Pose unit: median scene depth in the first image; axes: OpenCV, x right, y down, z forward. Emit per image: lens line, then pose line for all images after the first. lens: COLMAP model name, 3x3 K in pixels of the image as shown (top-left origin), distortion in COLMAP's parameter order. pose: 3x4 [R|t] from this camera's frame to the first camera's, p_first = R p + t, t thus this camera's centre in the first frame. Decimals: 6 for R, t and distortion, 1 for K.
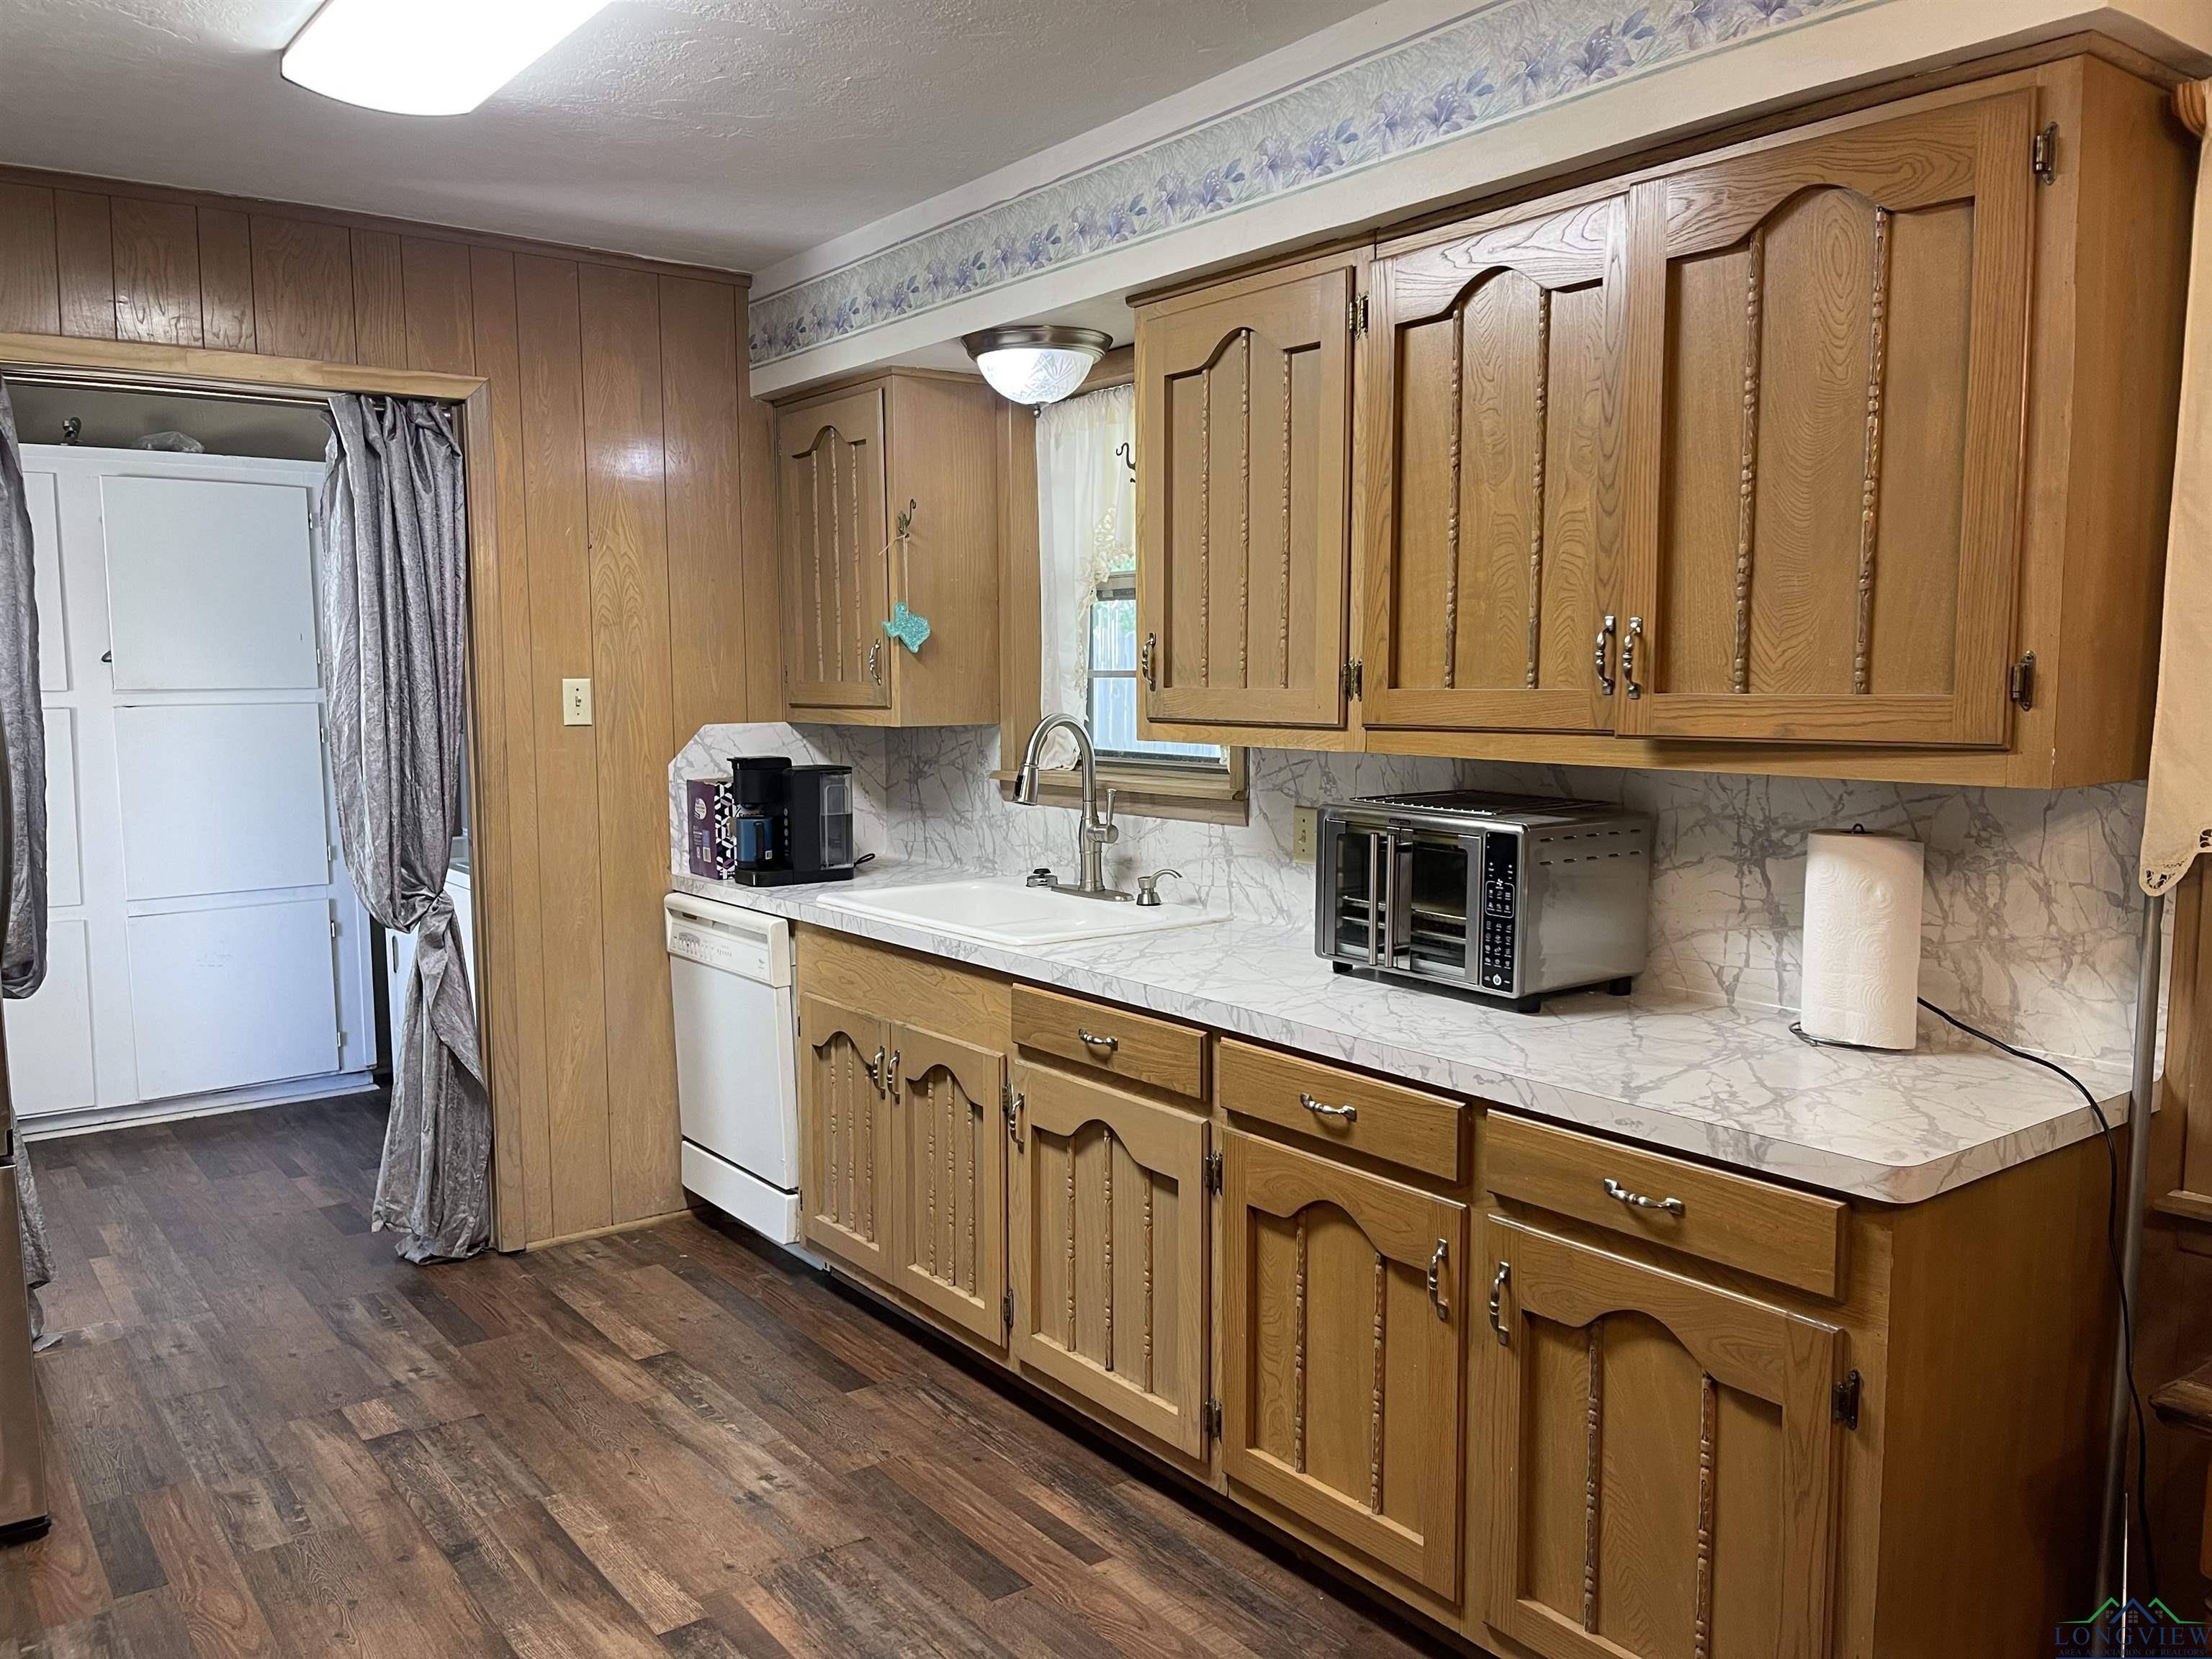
lens RADIAL K [[1683.1, 0, 1097.3], [0, 1683.1, 841.1], [0, 0, 1]] dist [0.067026, -0.084582]
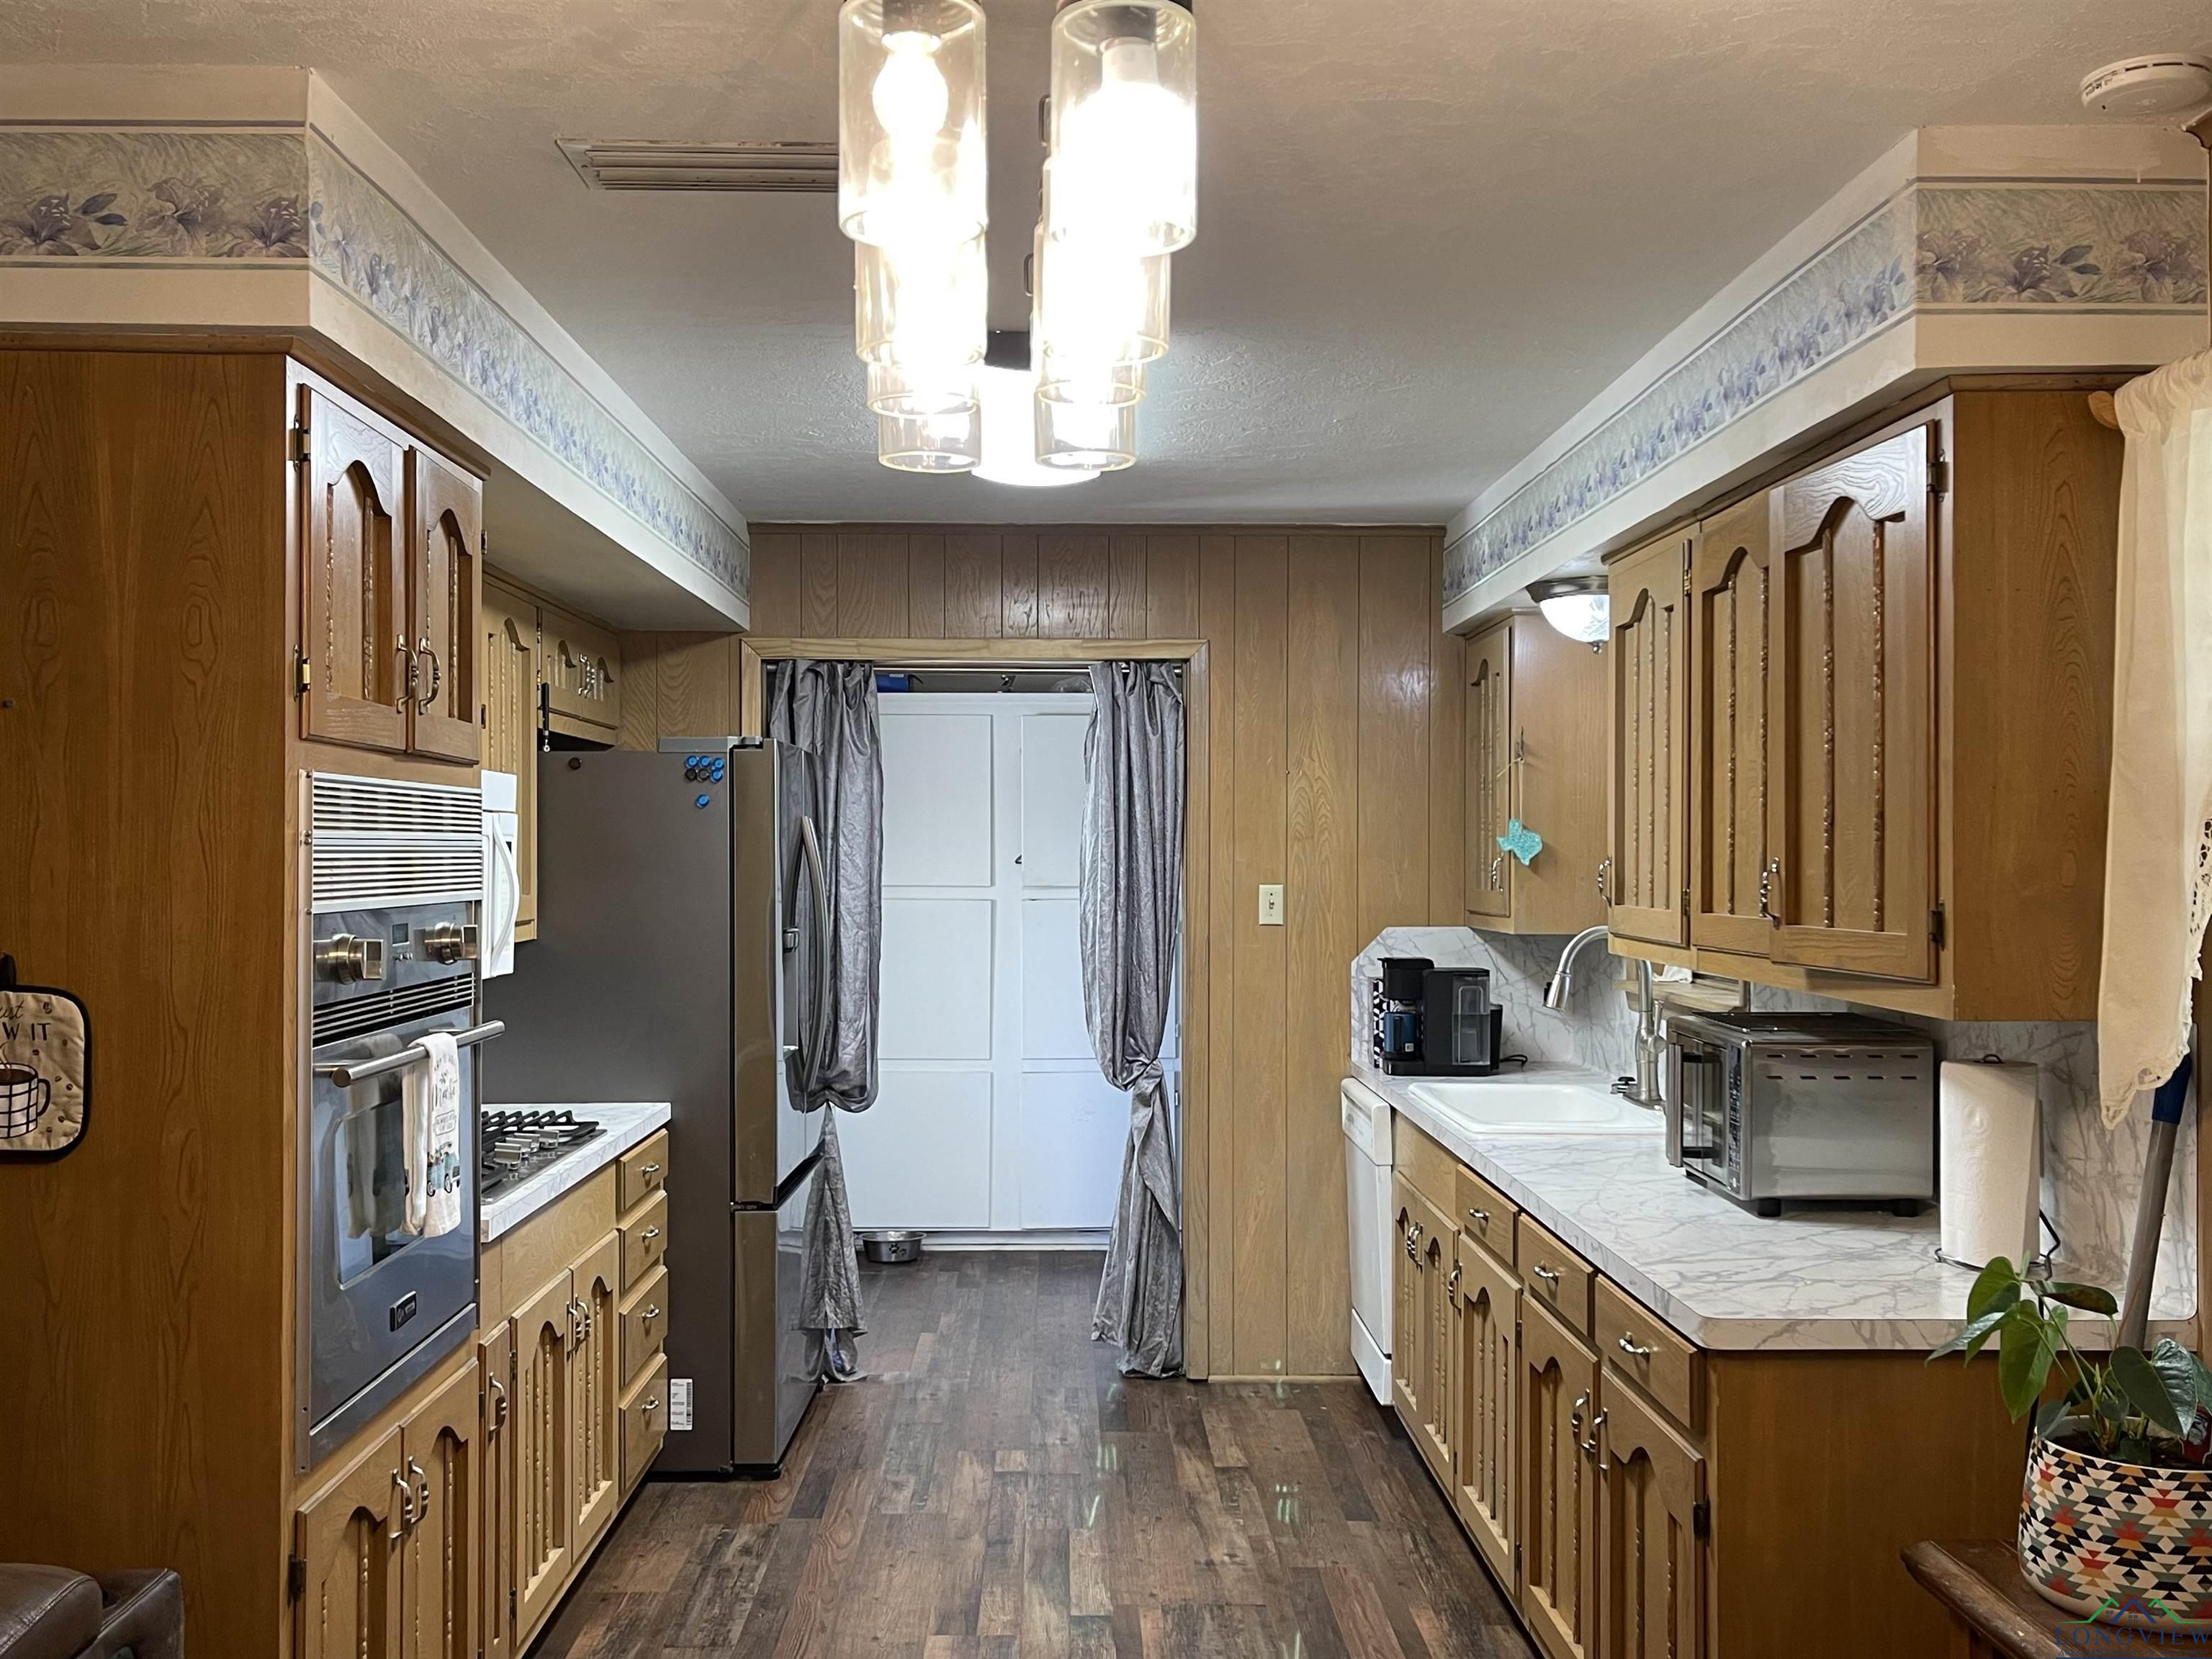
lens RADIAL K [[2076.8, 0, 1088.2], [0, 2076.8, 831.5], [0, 0, 1]] dist [0.050842, 0.000000]
pose [[0.806297, 0.001111, -0.591510, 0.461891], [-0.067133, 0.993709, -0.089644, 0.004094], [0.587689, 0.111989, 0.801299, -0.233430]]
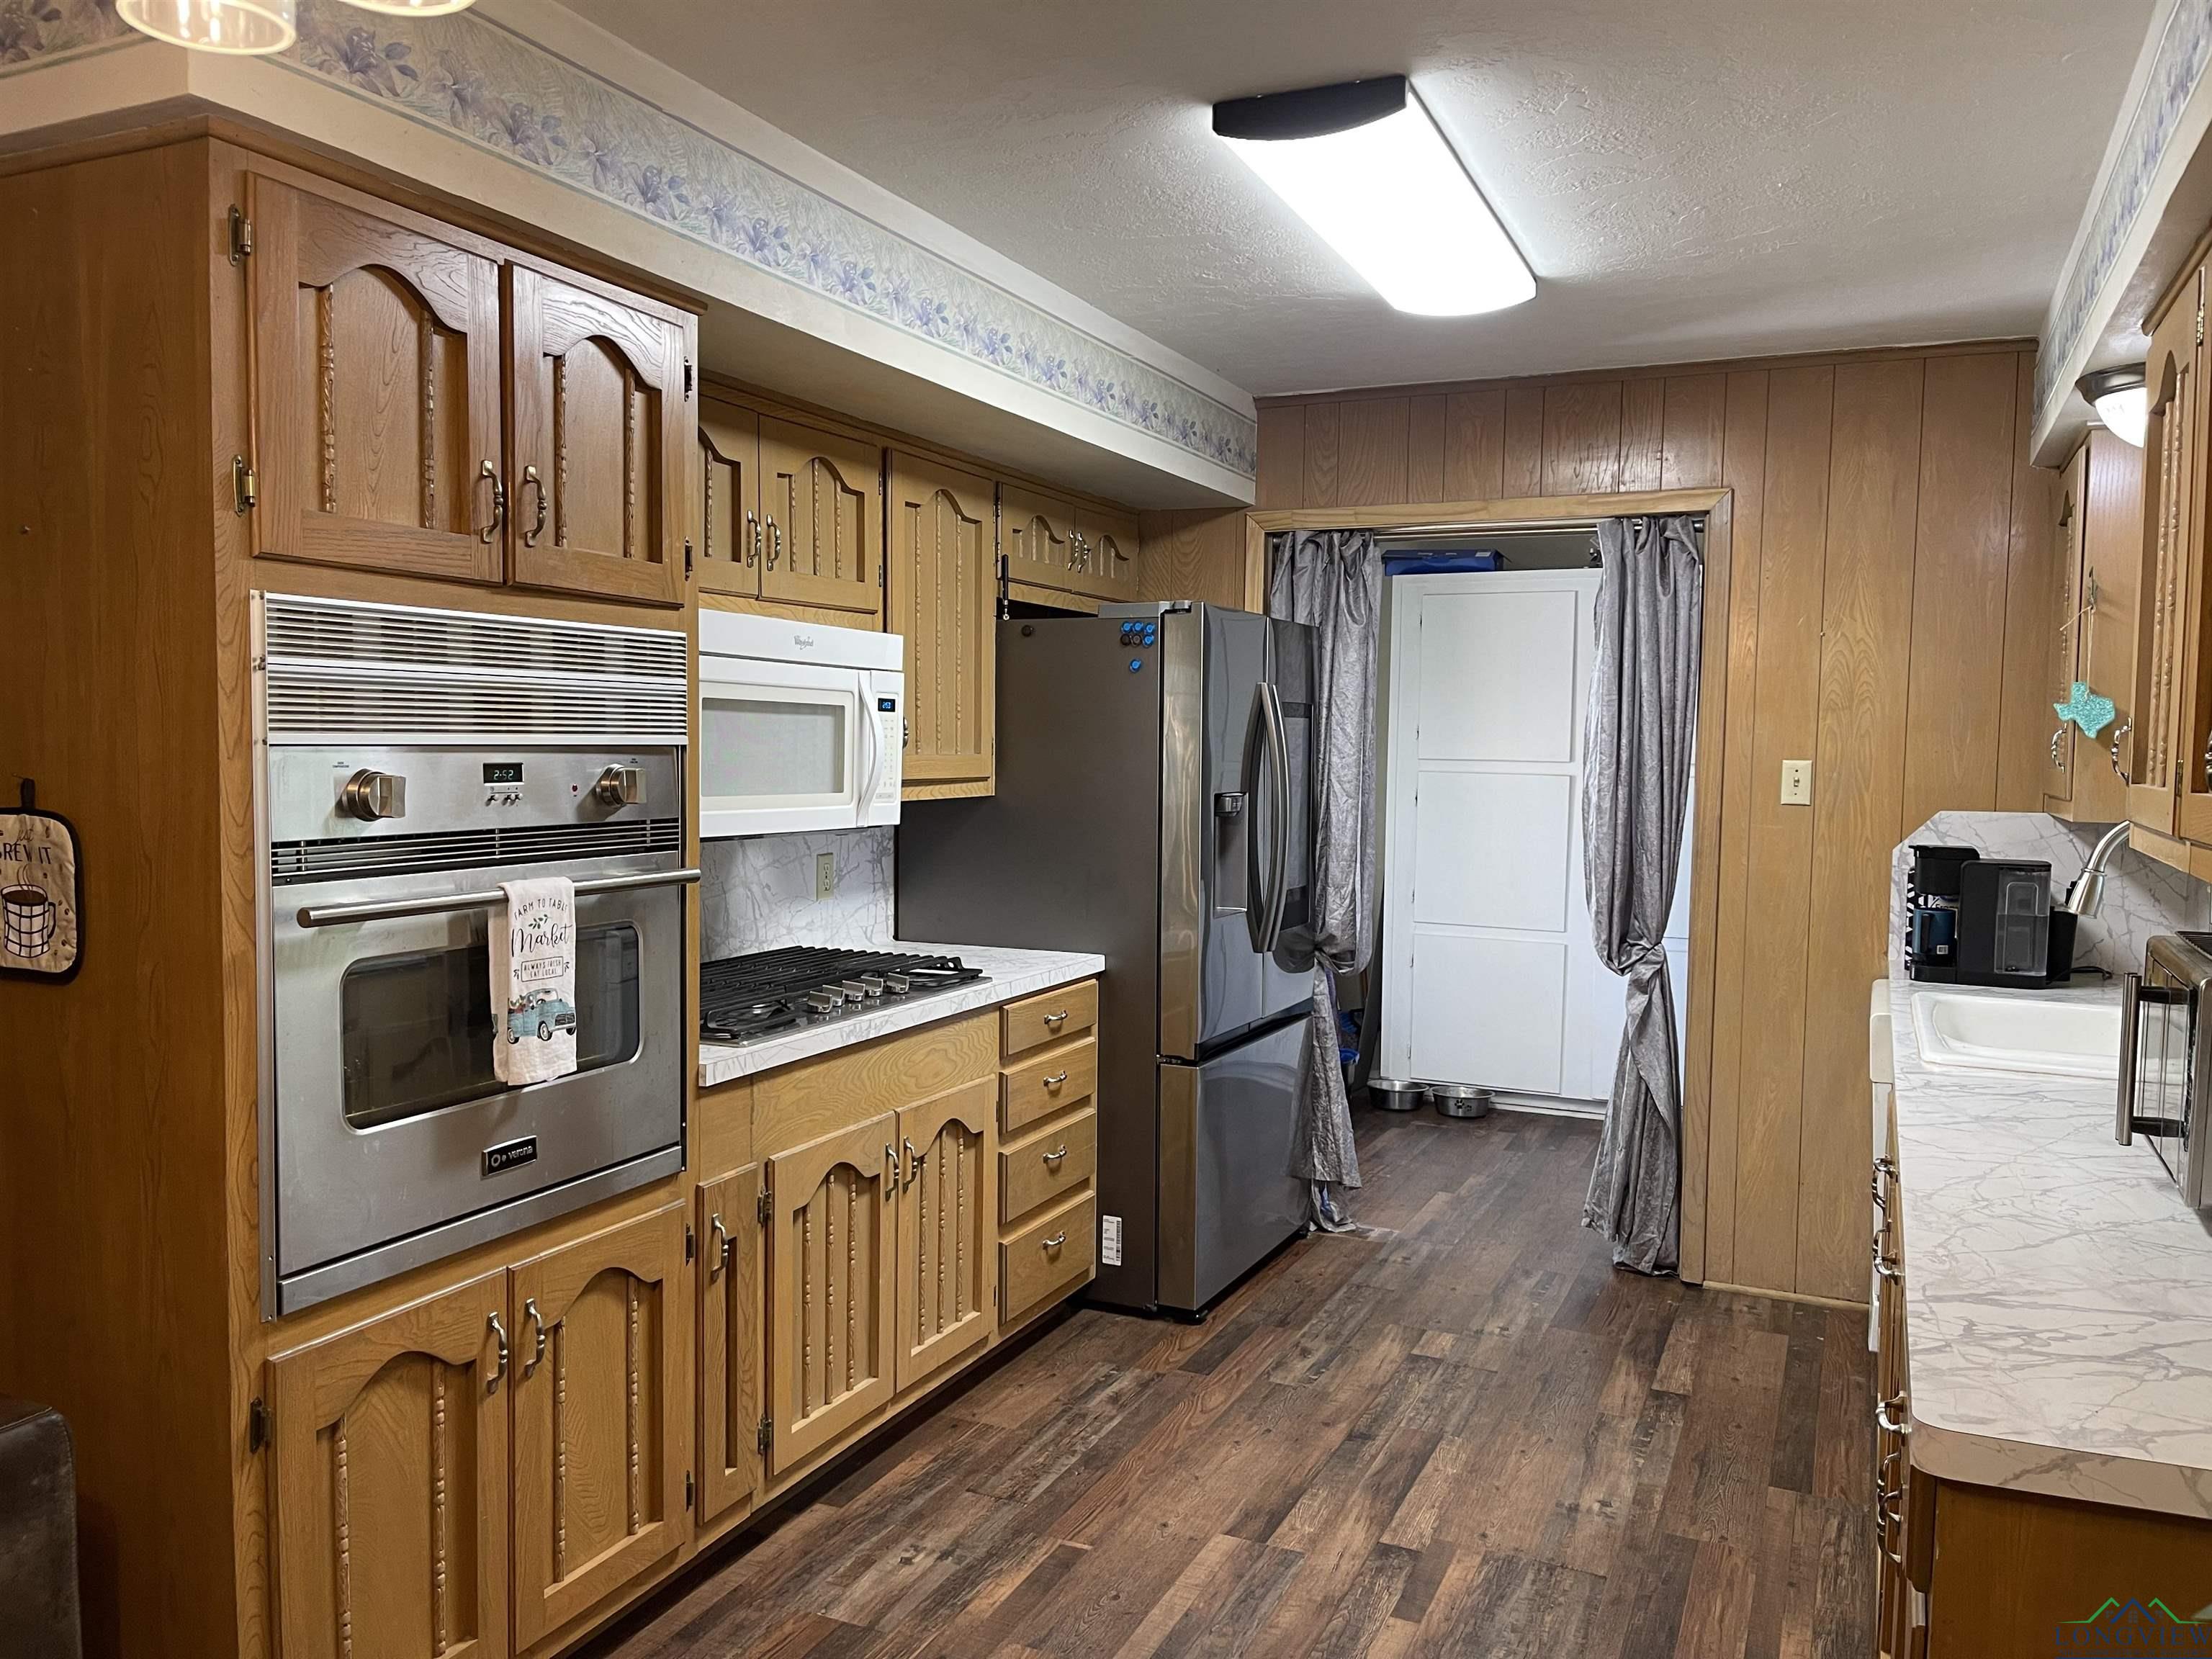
lens RADIAL K [[1683.1, 0, 1098.3], [0, 1683.1, 838.4], [0, 0, 1]] dist [0.067026, -0.084582]
pose [[0.475101, 0.065911, -0.877459, 0.439057], [-0.107280, 0.994091, 0.016585, -0.019987], [0.873367, 0.086254, 0.479364, 0.130973]]
